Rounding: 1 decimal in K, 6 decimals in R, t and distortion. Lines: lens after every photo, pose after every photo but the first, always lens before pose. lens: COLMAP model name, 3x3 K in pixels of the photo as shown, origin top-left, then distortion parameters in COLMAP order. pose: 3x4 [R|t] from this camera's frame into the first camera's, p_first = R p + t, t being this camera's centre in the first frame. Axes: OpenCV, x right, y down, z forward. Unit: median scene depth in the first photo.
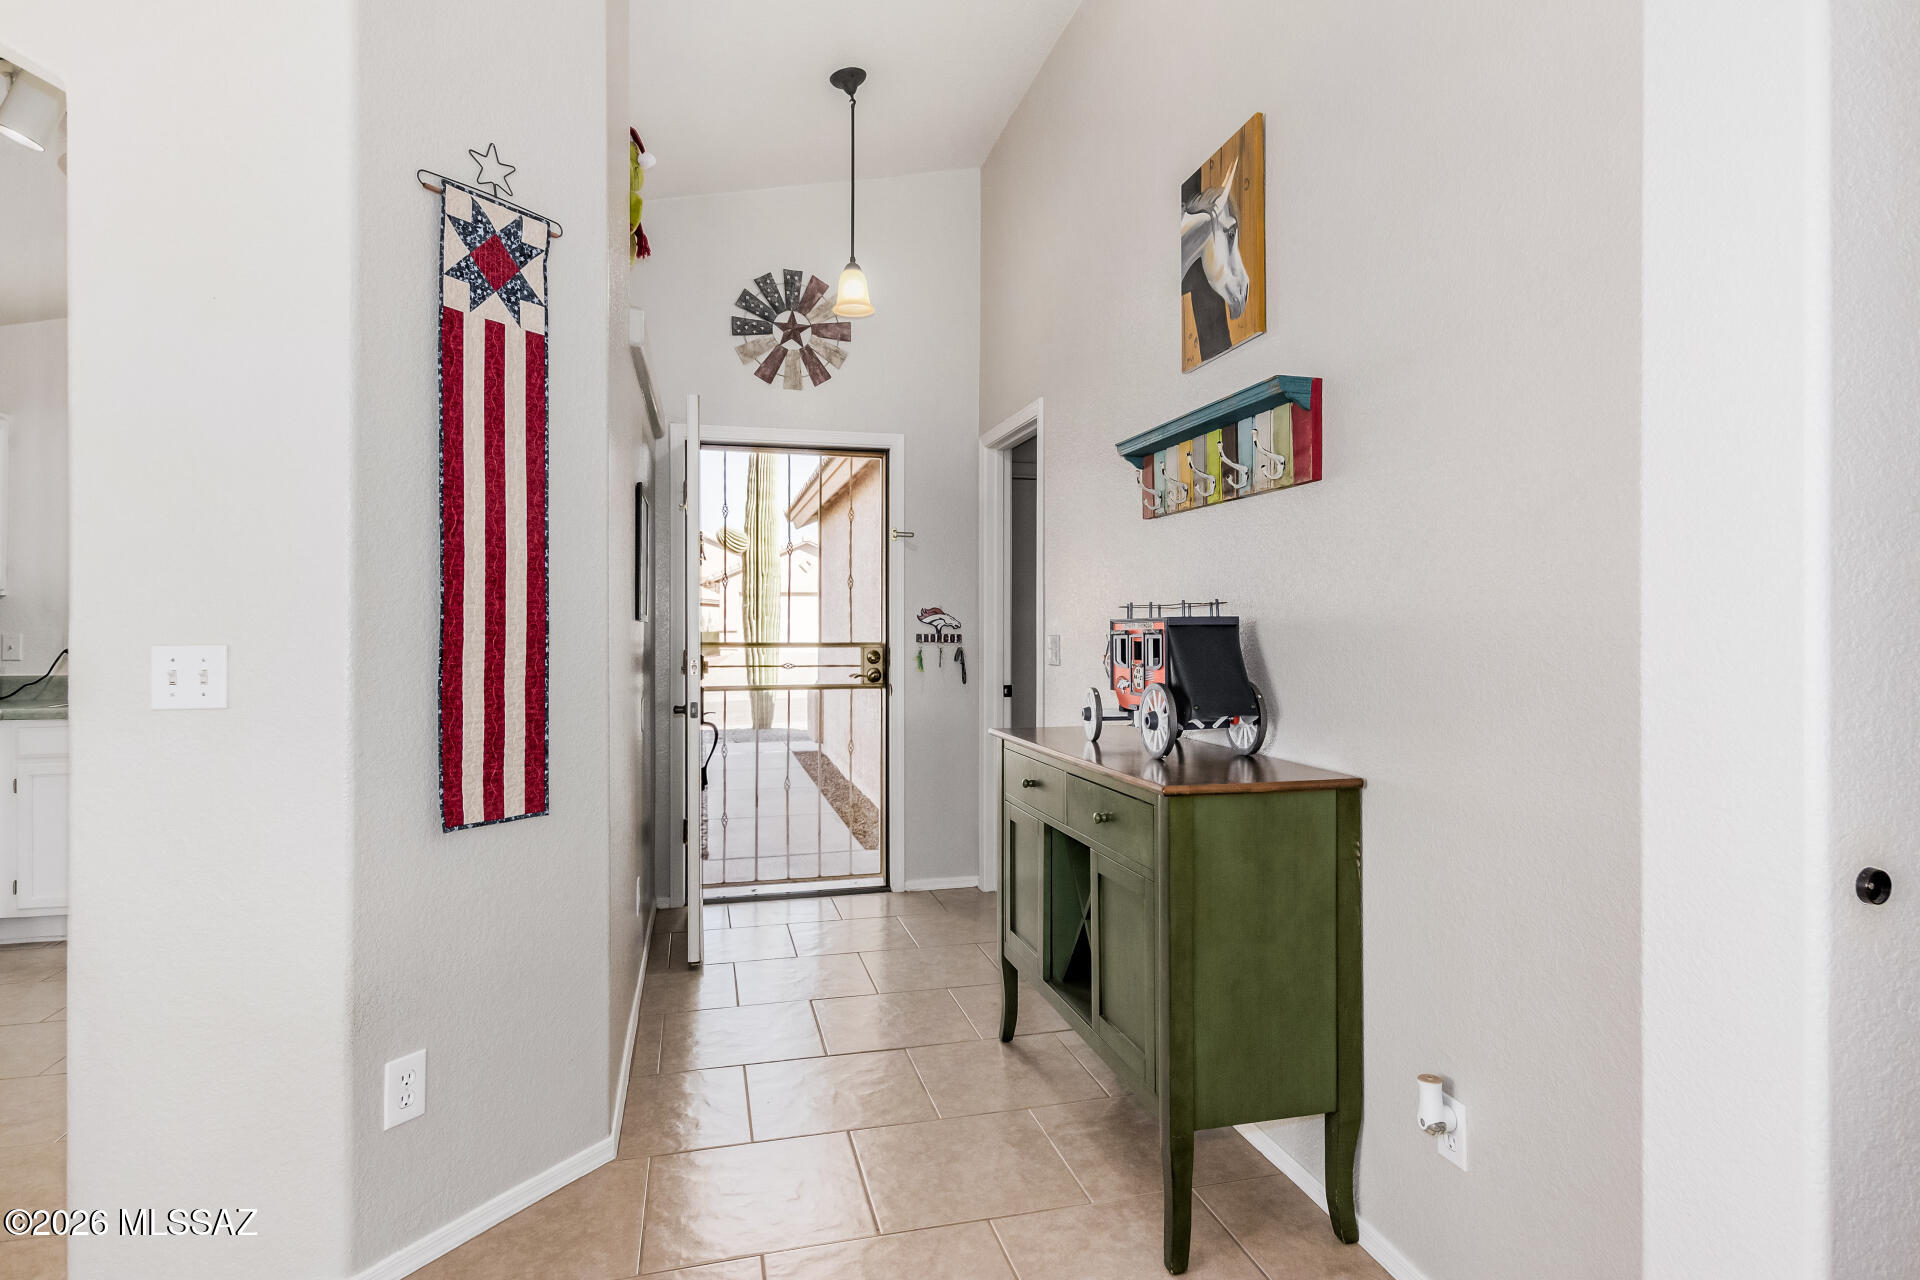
lens RADIAL K [[1042.7, 0, 979.1], [0, 1042.7, 628.0], [0, 0, 1]] dist [0.030960, 0.001295]
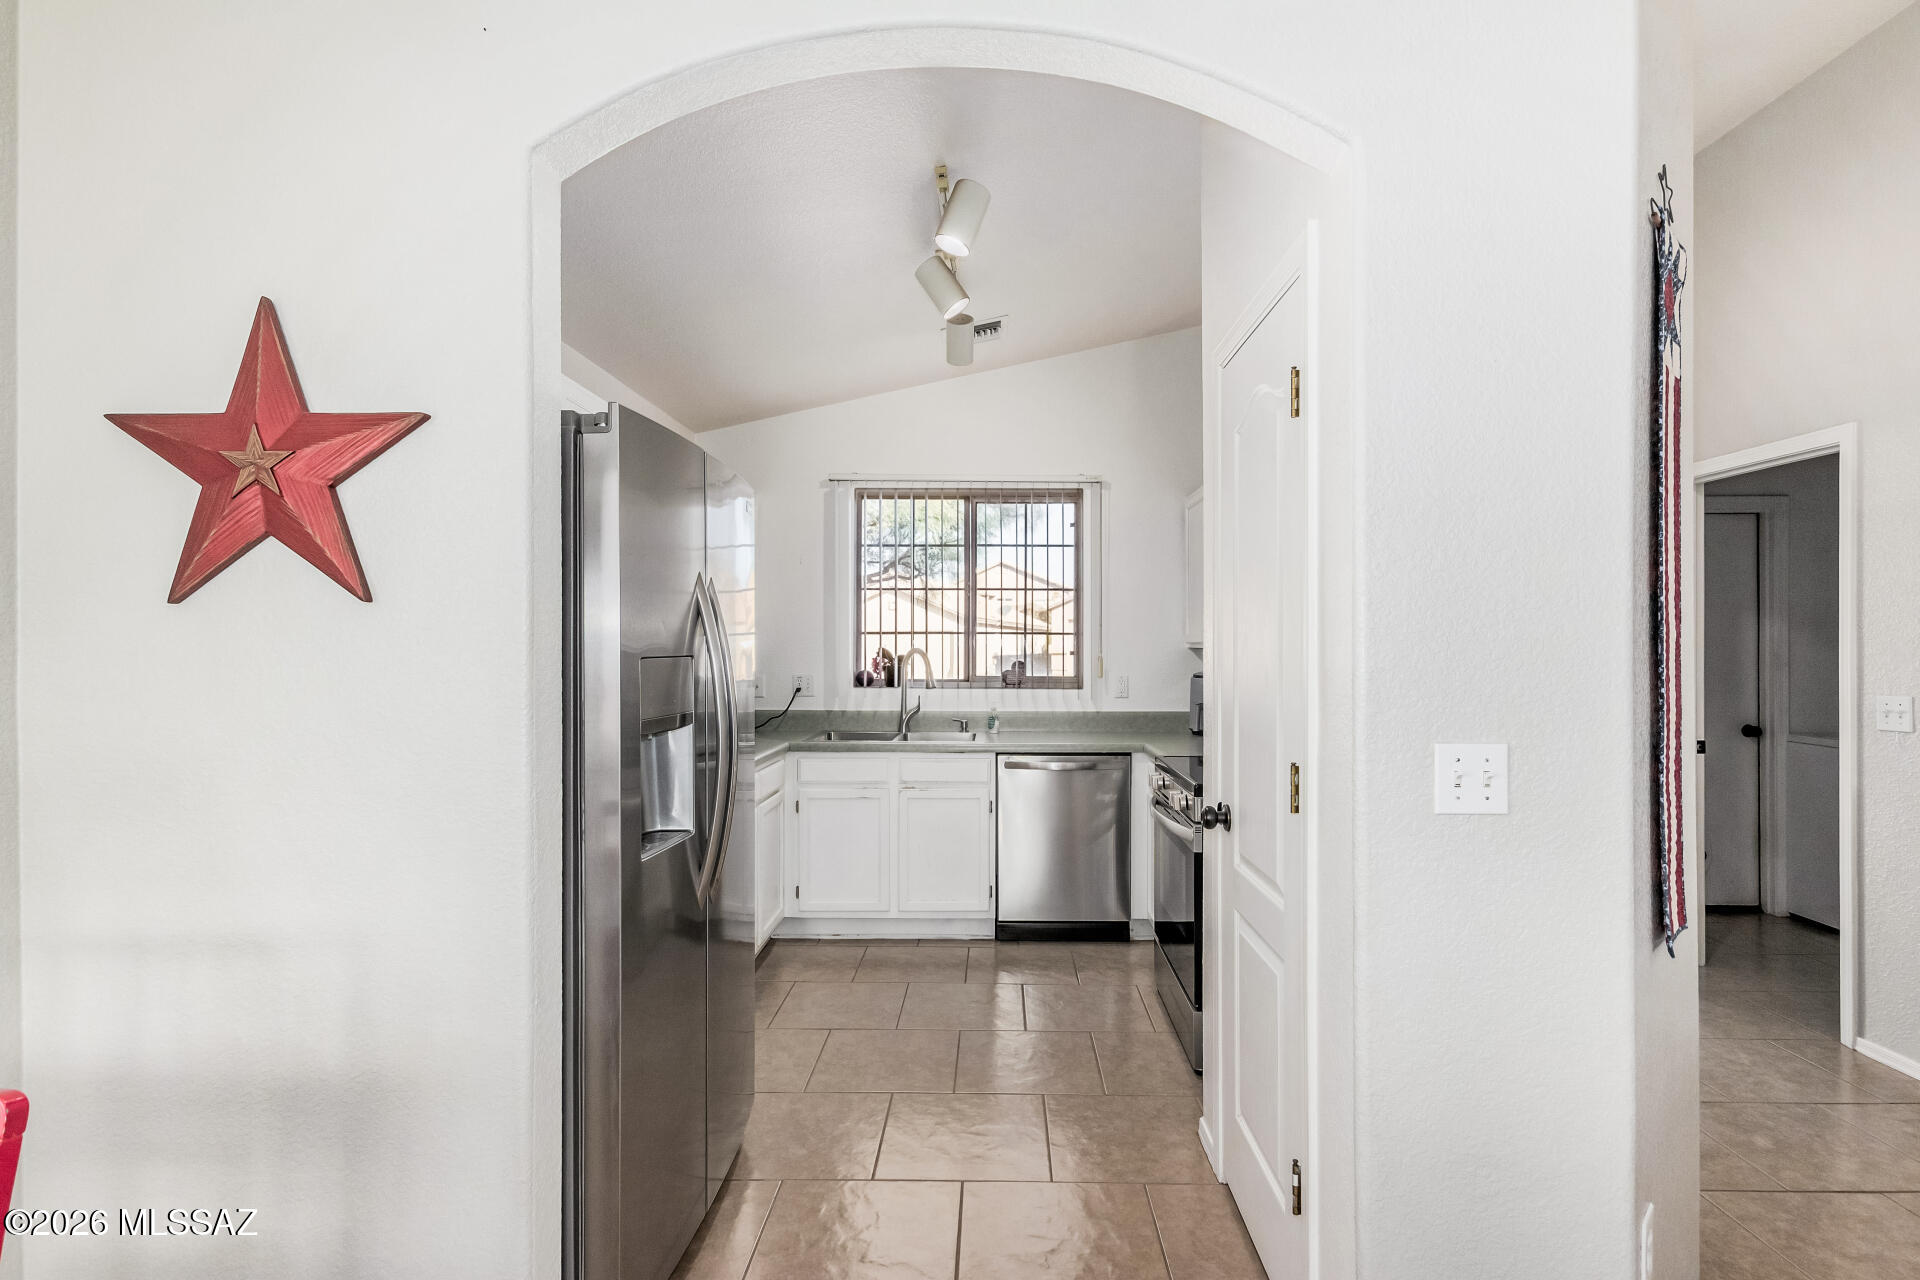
lens RADIAL K [[931.1, 0, 985.0], [0, 931.1, 641.2], [0, 0, 1]] dist [0.009388, -0.000507]
pose [[0.965904, 0.000311, -0.258902, -0.798254], [-0.001937, 0.999980, -0.006025, -0.056257], [0.258895, 0.006321, 0.965885, 0.100148]]
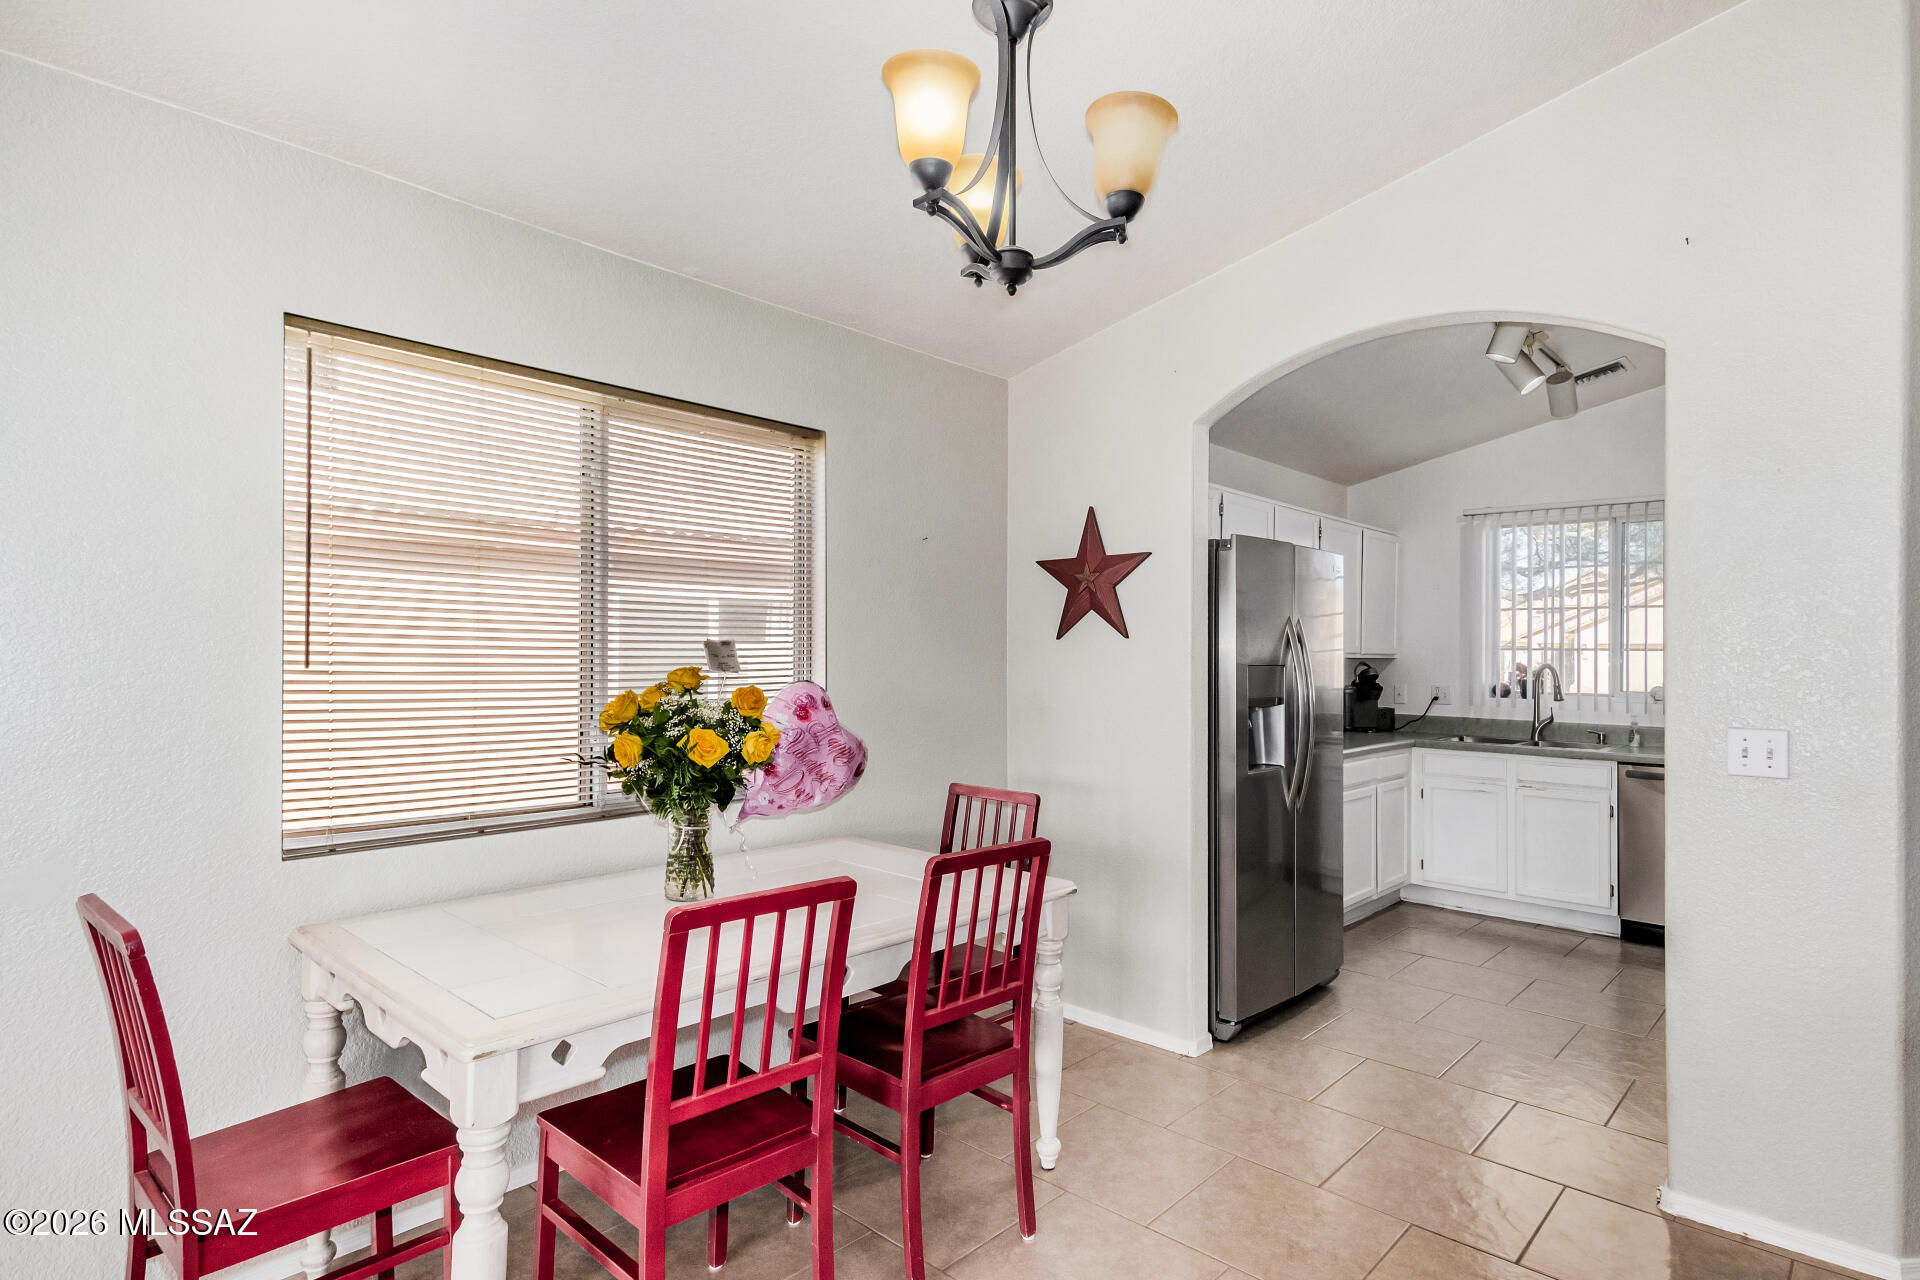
lens RADIAL K [[1007.7, 0, 959.9], [0, 1007.7, 640.5], [0, 0, 1]] dist [0.016557, -0.000452]
pose [[0.540199, -0.006052, -0.841516, -0.168388], [-0.011094, 0.999836, -0.014312, -0.057467], [0.841464, 0.017067, 0.540043, -0.480029]]
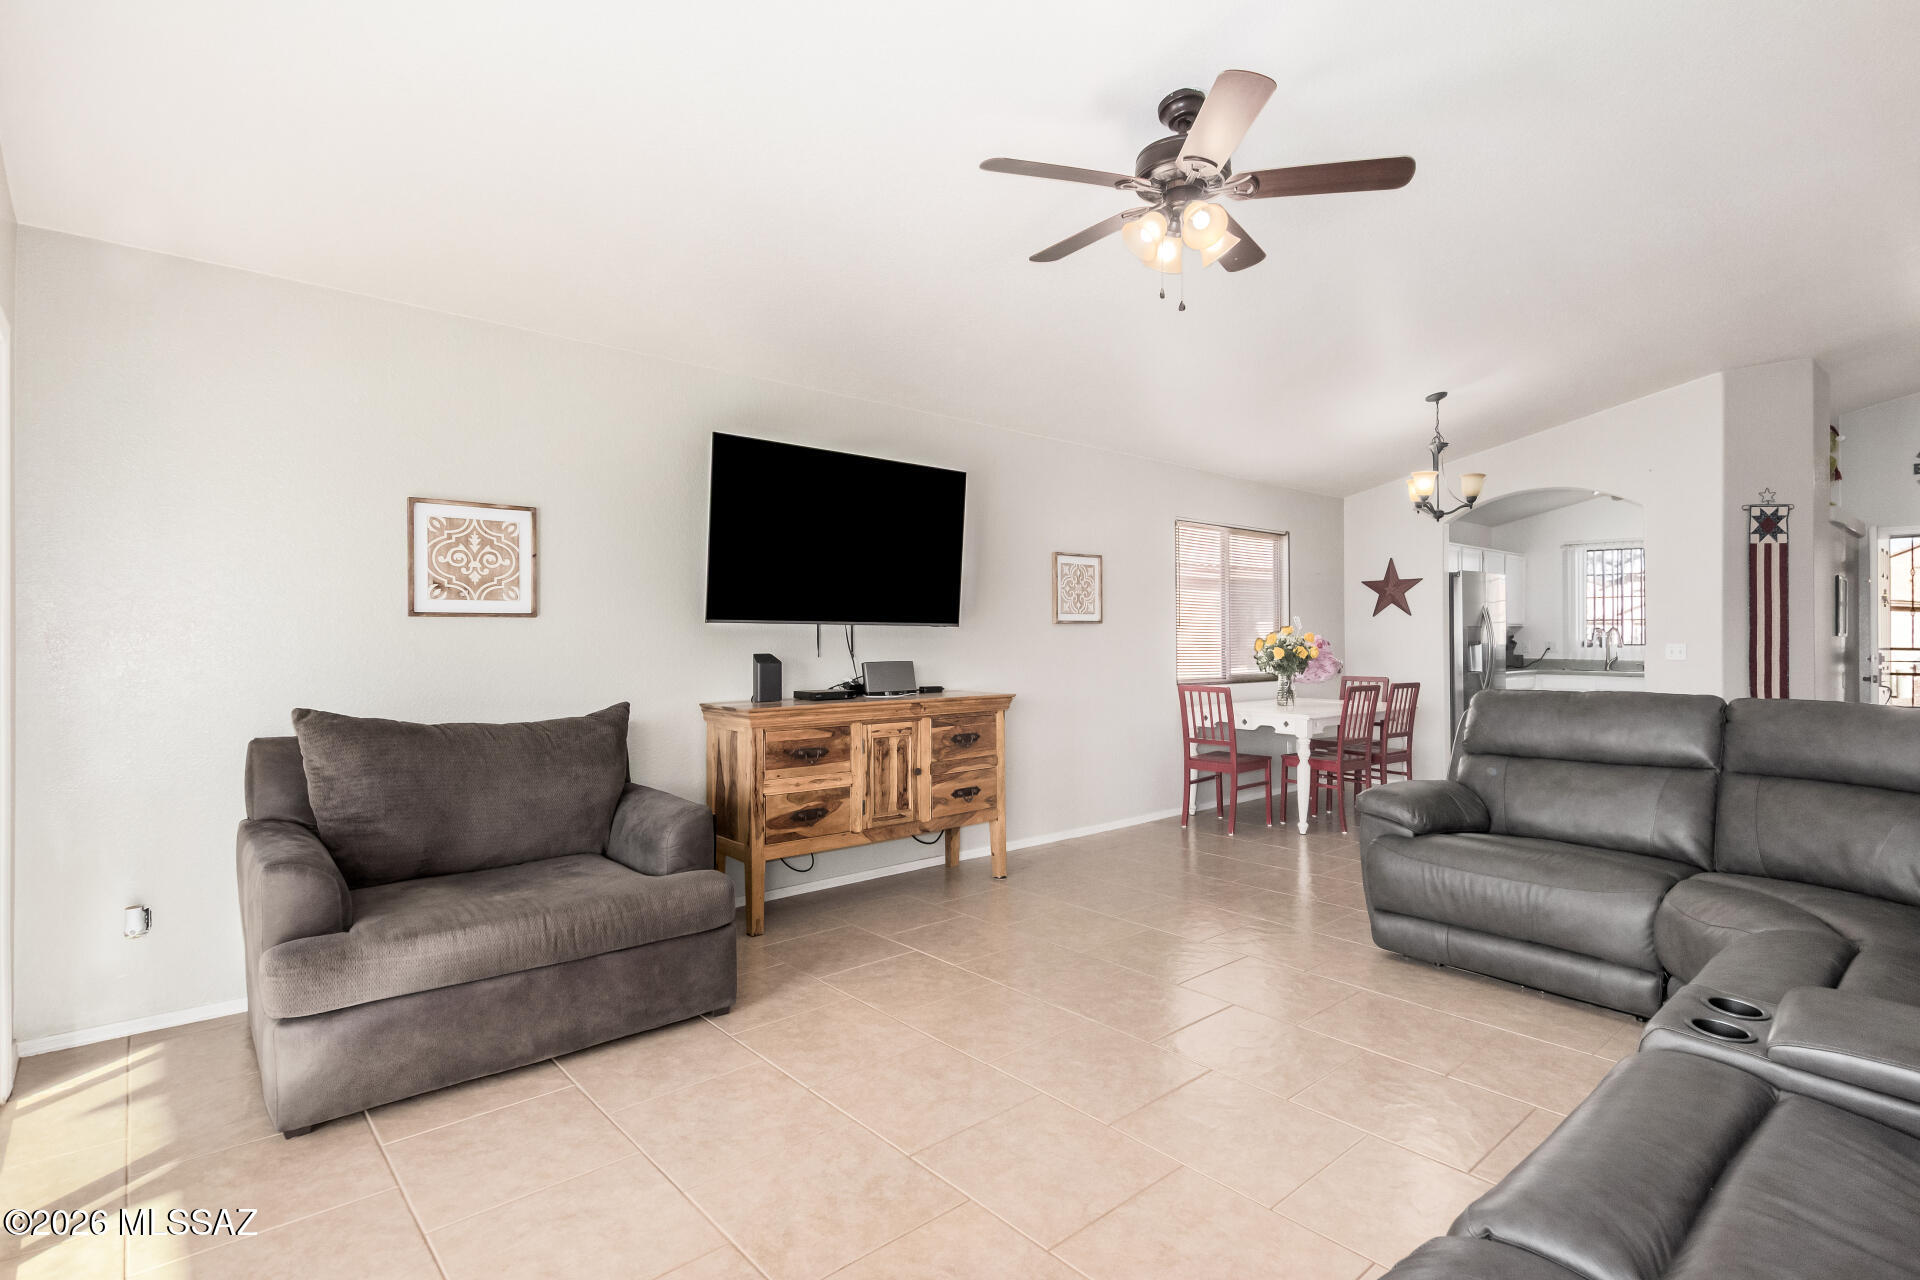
lens RADIAL K [[931.1, 0, 968.0], [0, 931.1, 631.8], [0, 0, 1]] dist [0.009388, -0.000507]
pose [[0.450923, -0.006837, -0.892537, 0.979934], [-0.000547, 0.999968, -0.007936, 0.001219], [0.892563, 0.004067, 0.450905, -2.442957]]
